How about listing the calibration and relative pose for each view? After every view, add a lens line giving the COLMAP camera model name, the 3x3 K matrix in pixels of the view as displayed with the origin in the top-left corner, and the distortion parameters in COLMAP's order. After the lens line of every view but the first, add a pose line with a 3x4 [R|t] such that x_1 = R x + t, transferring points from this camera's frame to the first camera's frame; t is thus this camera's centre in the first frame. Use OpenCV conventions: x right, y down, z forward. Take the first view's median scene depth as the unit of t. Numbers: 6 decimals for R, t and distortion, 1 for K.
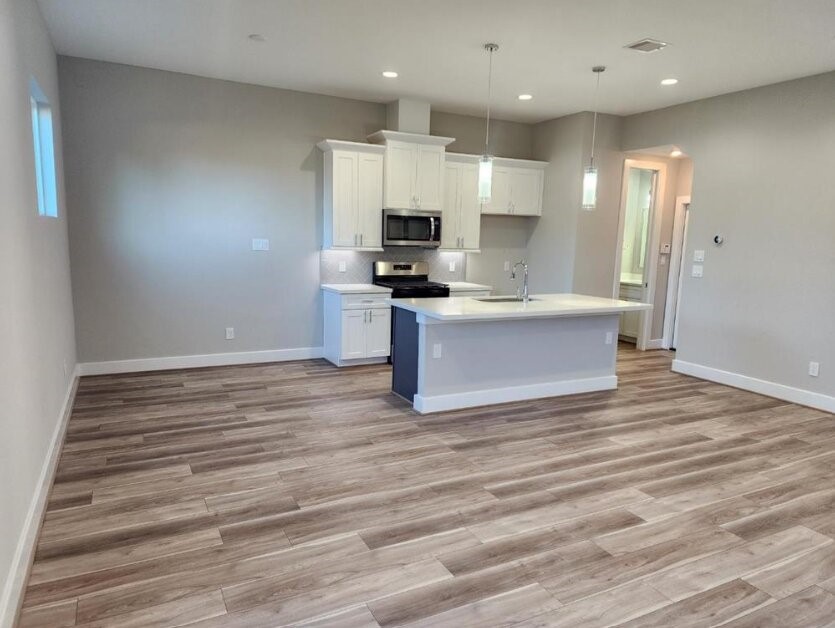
lens RADIAL K [[569.5, 0, 428.8], [0, 569.5, 318.9], [0, 0, 1]] dist [0.092380, -0.099576]
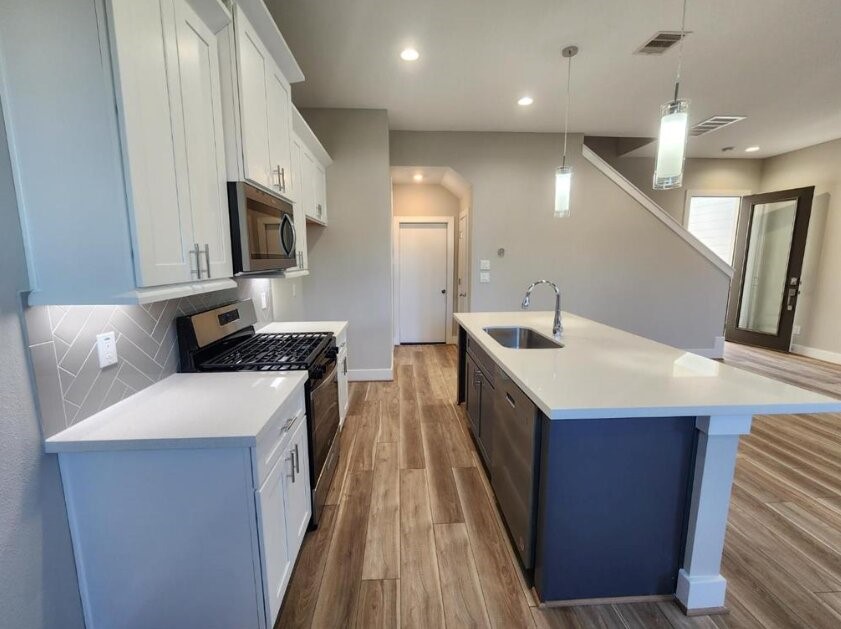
lens RADIAL K [[352.9, 0, 420.5], [0, 352.9, 314.5], [0, 0, 1]] dist [0.019279, -0.000055]
pose [[0.414662, -0.172412, 0.893493, -0.330585], [0.142315, 0.982092, 0.123461, -0.144934], [-0.898778, 0.075963, 0.431773, 1.001578]]
